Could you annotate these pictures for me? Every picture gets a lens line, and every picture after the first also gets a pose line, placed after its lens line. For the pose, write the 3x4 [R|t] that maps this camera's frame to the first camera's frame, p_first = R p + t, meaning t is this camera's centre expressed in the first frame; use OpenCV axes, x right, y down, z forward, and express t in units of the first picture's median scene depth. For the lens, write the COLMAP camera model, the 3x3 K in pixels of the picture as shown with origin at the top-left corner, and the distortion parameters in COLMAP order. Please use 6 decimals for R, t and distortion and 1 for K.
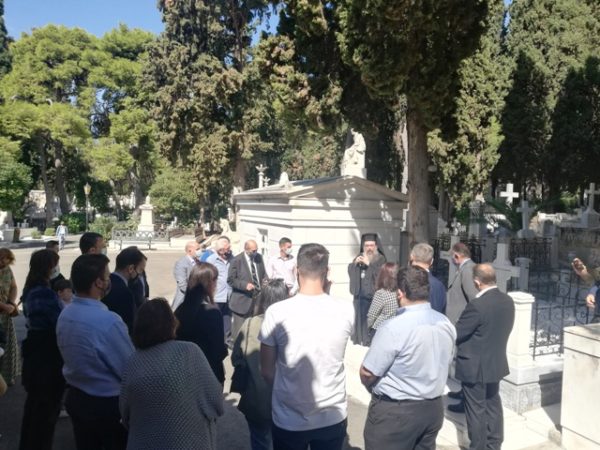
lens RADIAL K [[461.5, 0, 300.0], [0, 461.5, 225.0], [0, 0, 1]] dist [0.007593, 0.000292]
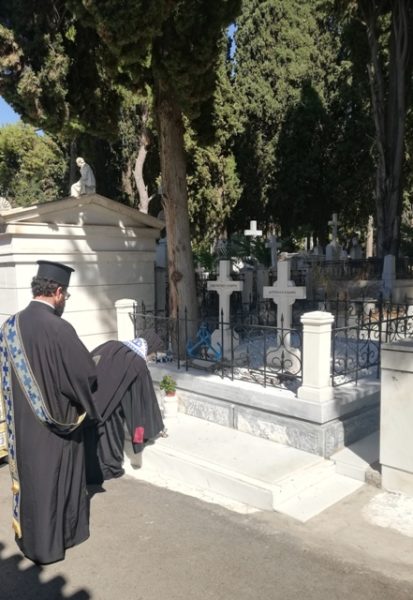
lens RADIAL K [[491.2, 0, 169.9], [0, 491.2, 331.3], [0, 0, 1]] dist [0.099165, -0.161137]
pose [[0.955737, -0.090404, 0.279988, -0.005520], [0.065971, 0.993240, 0.095509, 0.026482], [-0.286730, -0.072810, 0.955241, 0.081847]]
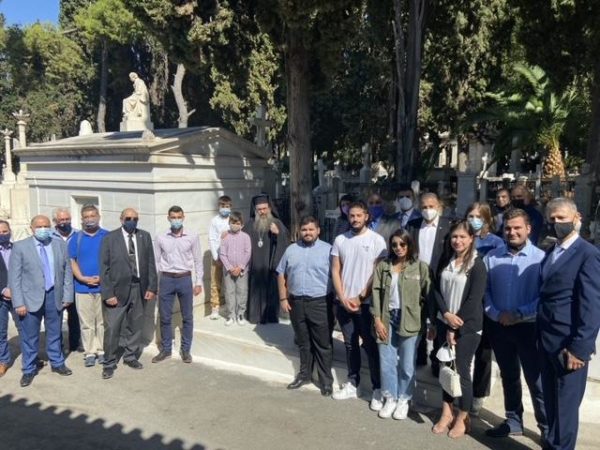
lens RADIAL K [[460.4, 0, 300.0], [0, 460.4, 225.0], [0, 0, 1]] dist [0.060236, -0.003781]
pose [[0.838435, -0.080397, 0.539038, -0.117826], [0.036132, 0.995083, 0.092215, -0.001078], [-0.543802, -0.057839, 0.837218, 0.106980]]
